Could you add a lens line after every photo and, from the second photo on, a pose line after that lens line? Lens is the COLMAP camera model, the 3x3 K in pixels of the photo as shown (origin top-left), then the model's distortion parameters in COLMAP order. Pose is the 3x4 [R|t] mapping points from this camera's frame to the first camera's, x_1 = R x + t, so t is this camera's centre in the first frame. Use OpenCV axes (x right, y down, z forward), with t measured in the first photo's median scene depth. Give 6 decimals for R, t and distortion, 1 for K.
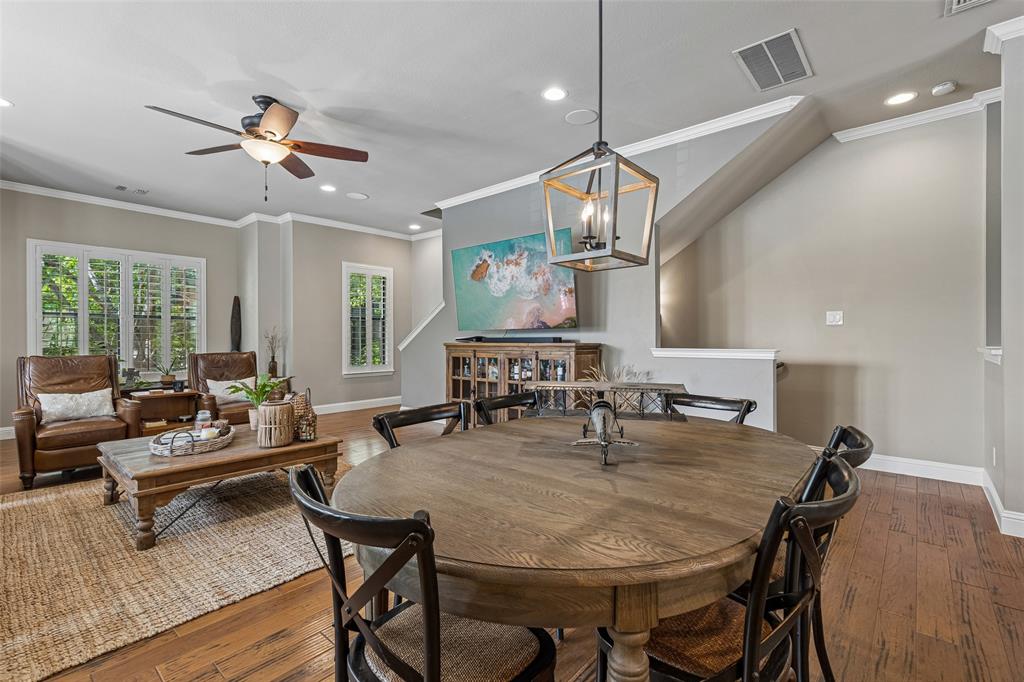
lens RADIAL K [[462.7, 0, 513.8], [0, 462.7, 337.5], [0, 0, 1]] dist [0.000849, -0.000085]
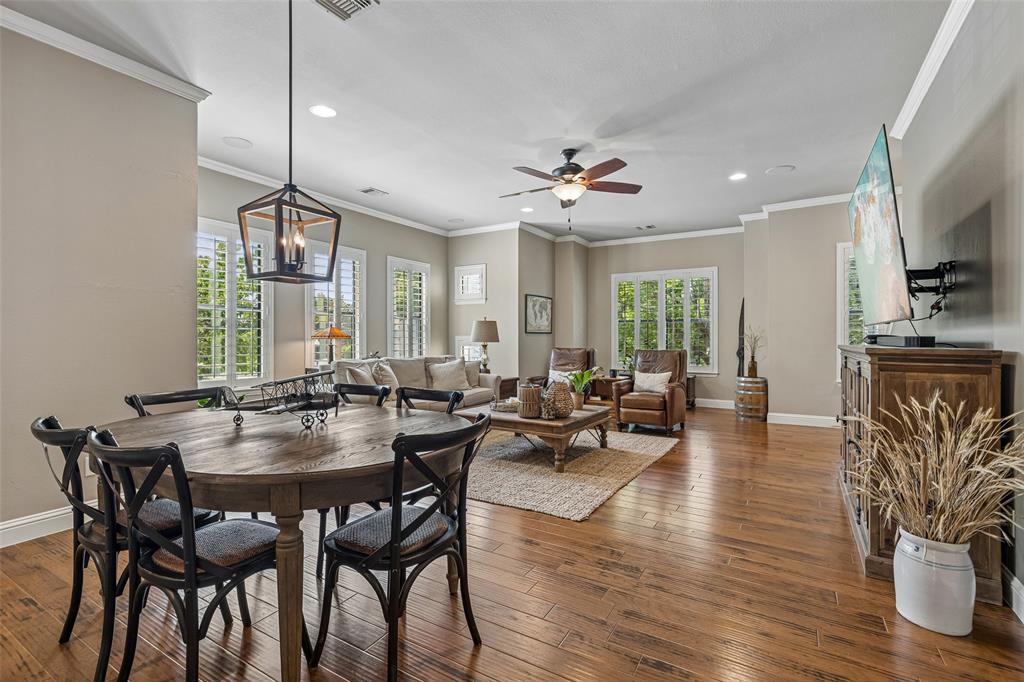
lens RADIAL K [[462.7, 0, 512.4], [0, 462.7, 338.1], [0, 0, 1]] dist [0.000849, -0.000085]
pose [[0.171885, 0.002204, -0.985115, 0.530838], [0.000405, 0.999997, 0.002308, -0.000455], [0.985117, -0.000795, 0.171884, 0.474237]]
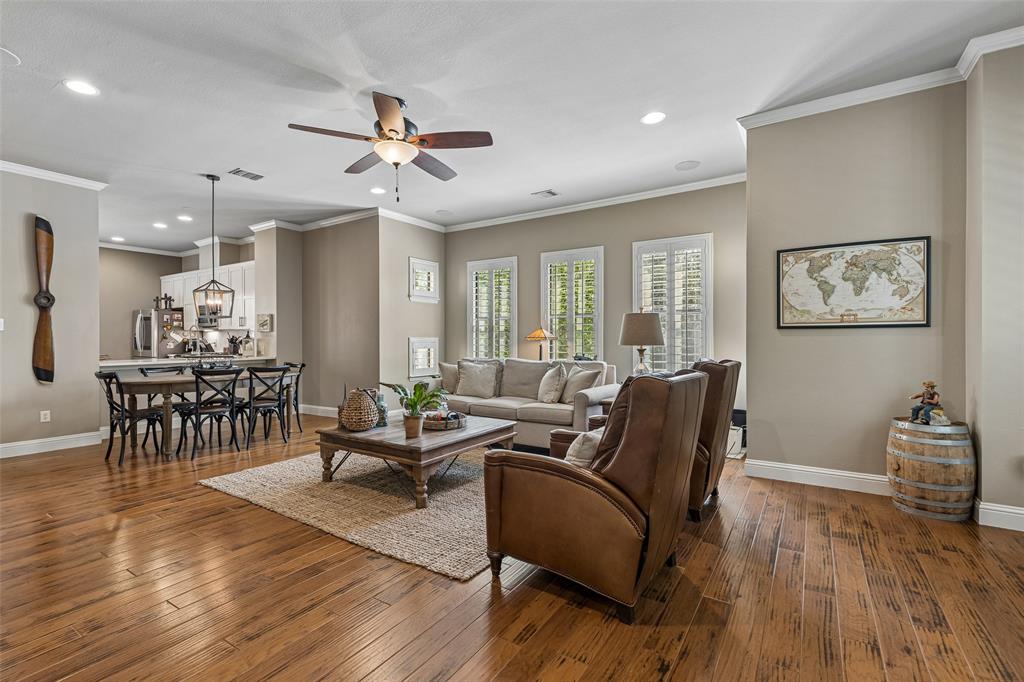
lens RADIAL K [[462.7, 0, 510.9], [0, 462.7, 339.0], [0, 0, 1]] dist [0.000849, -0.000085]
pose [[-0.990438, 0.002920, -0.137930, -0.489399], [0.003501, 0.999986, -0.003972, 0.005004], [0.137916, -0.004417, -0.990434, 1.540125]]
